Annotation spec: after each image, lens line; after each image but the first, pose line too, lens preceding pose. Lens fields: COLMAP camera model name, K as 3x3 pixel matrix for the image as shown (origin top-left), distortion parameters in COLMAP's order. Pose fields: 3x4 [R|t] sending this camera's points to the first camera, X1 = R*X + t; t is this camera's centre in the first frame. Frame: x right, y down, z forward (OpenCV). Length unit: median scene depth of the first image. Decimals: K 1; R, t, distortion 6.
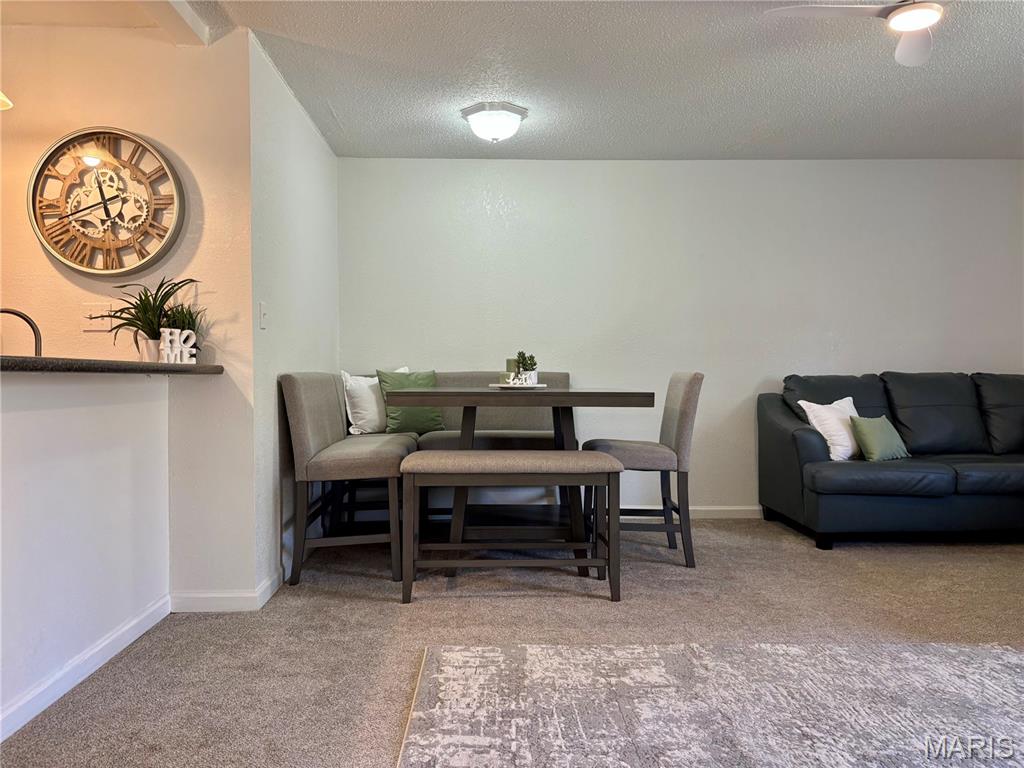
lens RADIAL K [[784.0, 0, 512.0], [0, 784.0, 384.0], [0, 0, 1]] dist [0.017080, -0.010254]
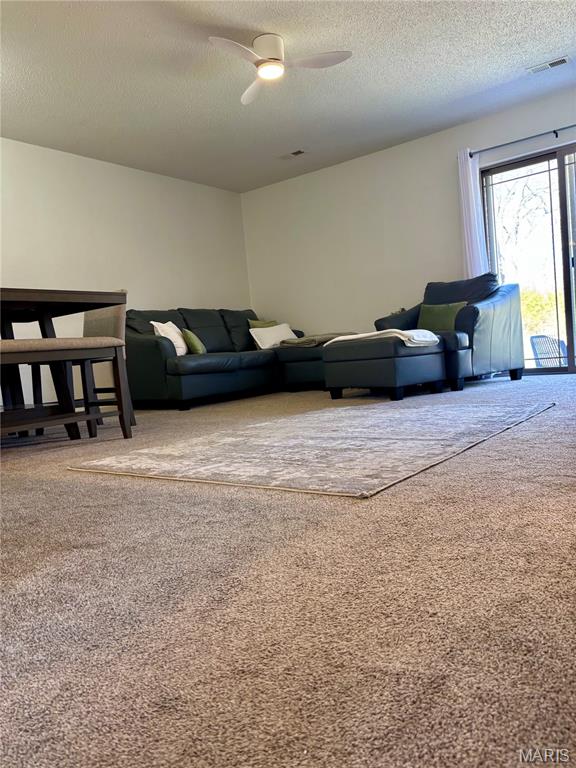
lens RADIAL K [[572.4, 0, 288.0], [0, 572.4, 384.0], [0, 0, 1]] dist [0.030465, -0.008434]
pose [[0.635799, -0.095129, 0.765970, -0.482833], [0.095387, 0.994453, 0.044329, 0.174214], [-0.765938, 0.044879, 0.641346, 0.127201]]
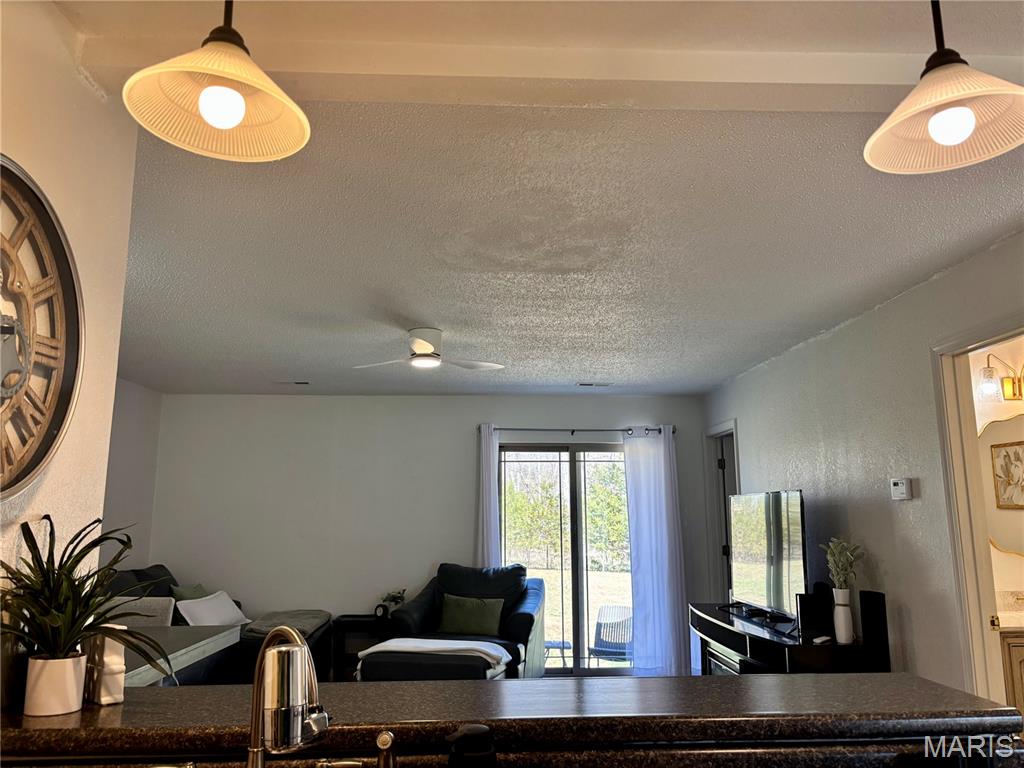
lens RADIAL K [[784.0, 0, 512.0], [0, 784.0, 384.0], [0, 0, 1]] dist [0.017080, -0.010254]
pose [[-0.008704, 0.166271, 0.986042, -0.932378], [0.012800, 0.986017, -0.166154, -0.131363], [-0.999880, 0.011175, -0.010711, 0.740986]]
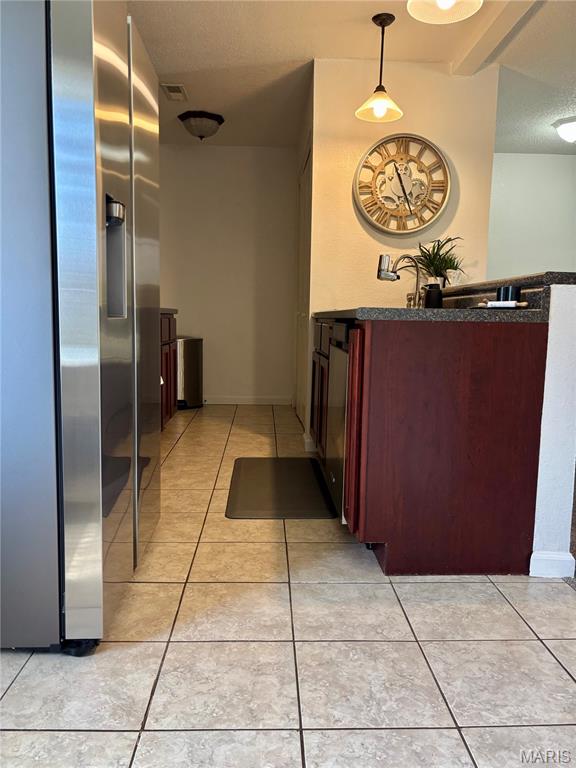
lens RADIAL K [[581.1, 0, 288.0], [0, 581.1, 384.0], [0, 0, 1]] dist [0.008738, 0.010870]
pose [[0.999815, 0.019169, 0.001536, -0.729239], [-0.019223, 0.994014, 0.107547, 0.034531], [0.000535, -0.107557, 0.994199, -0.155306]]
